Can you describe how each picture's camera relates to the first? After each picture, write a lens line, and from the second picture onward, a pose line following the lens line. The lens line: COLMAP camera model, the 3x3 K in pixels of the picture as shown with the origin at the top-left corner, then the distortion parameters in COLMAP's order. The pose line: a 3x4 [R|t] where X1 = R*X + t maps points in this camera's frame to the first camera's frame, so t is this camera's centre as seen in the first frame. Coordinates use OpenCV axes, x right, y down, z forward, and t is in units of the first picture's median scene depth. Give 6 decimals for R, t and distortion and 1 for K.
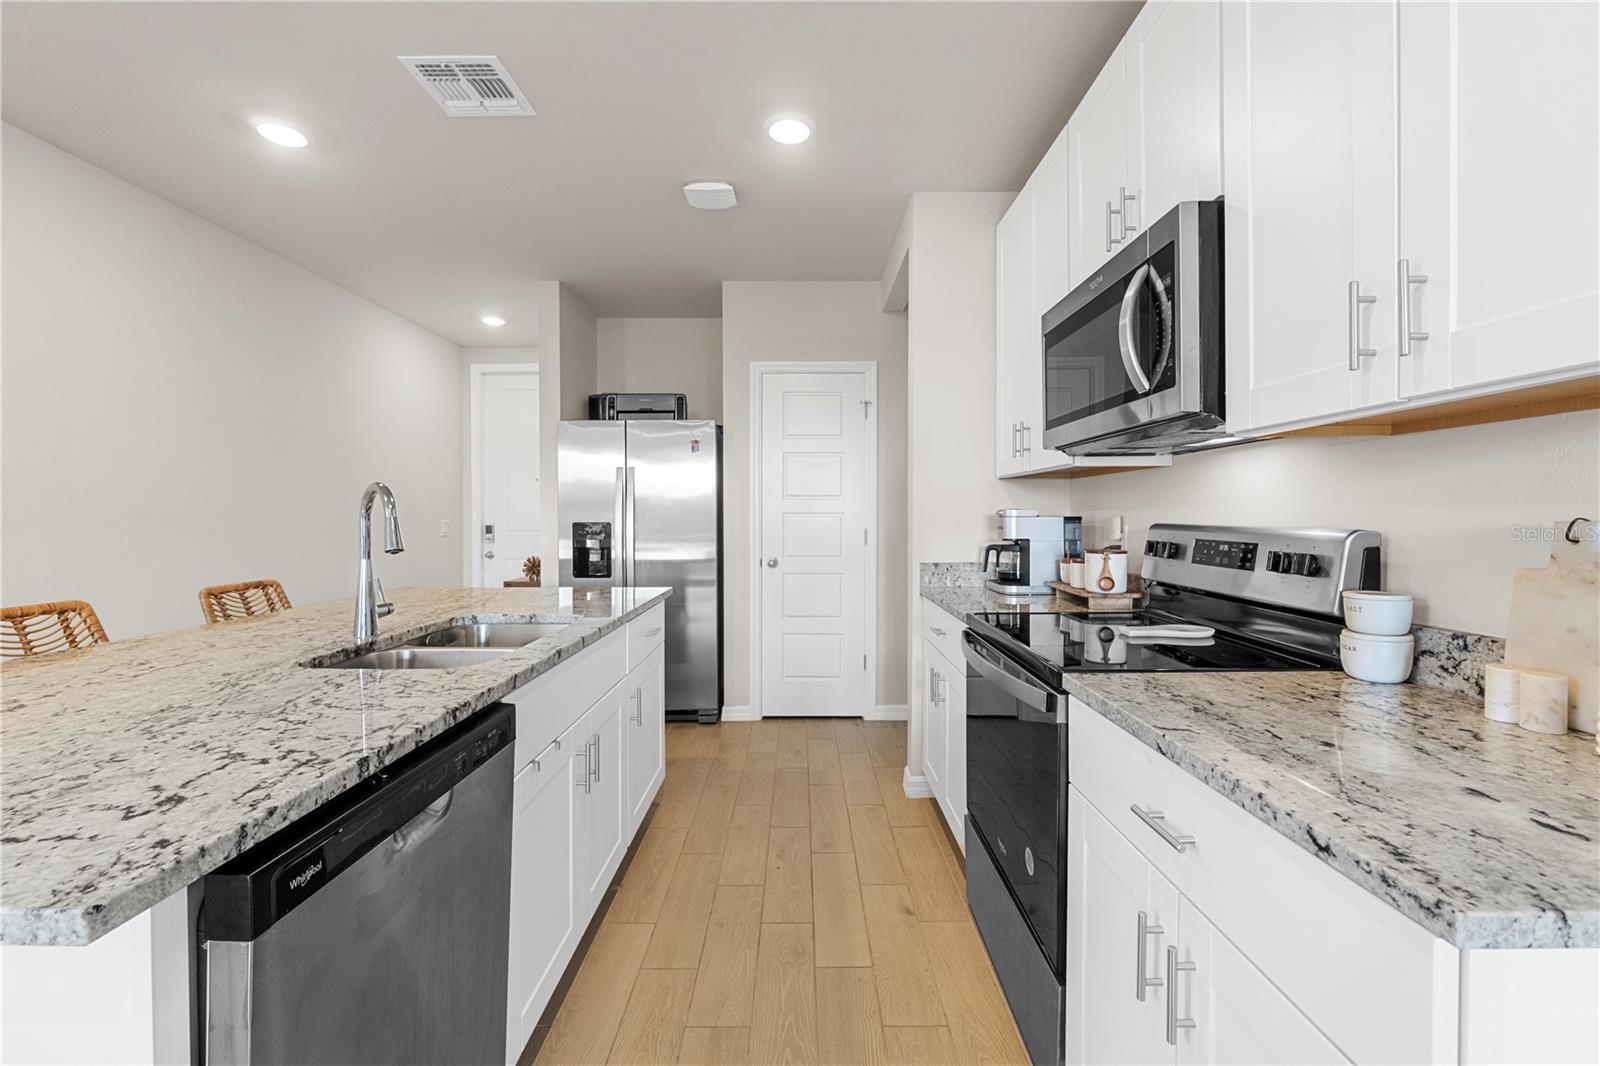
lens RADIAL K [[664.0, 0, 800.0], [0, 664.0, 533.0], [0, 0, 1]] dist [-0.007702, 0.000008]
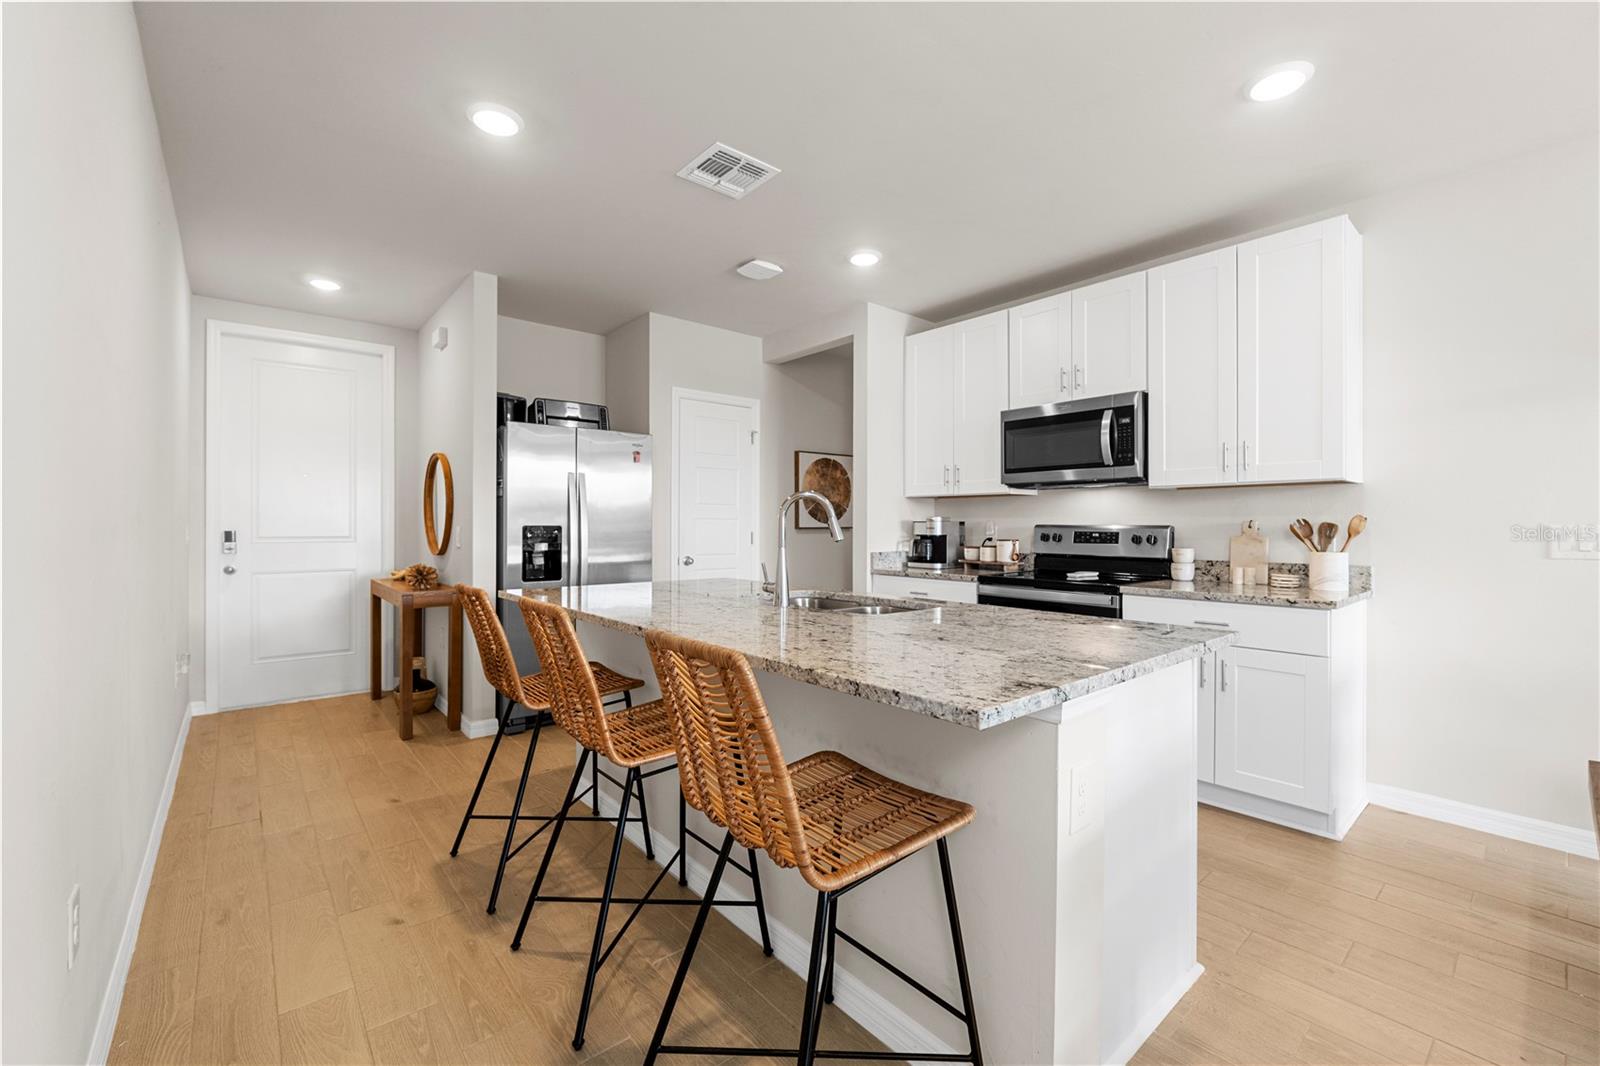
lens RADIAL K [[664.0, 0, 800.0], [0, 664.0, 533.0], [0, 0, 1]] dist [-0.007702, 0.000008]
pose [[0.763111, -0.001346, 0.646266, -0.975873], [0.013401, 0.999816, -0.013742, 0.020921], [-0.646128, 0.019147, 0.762989, -0.025872]]
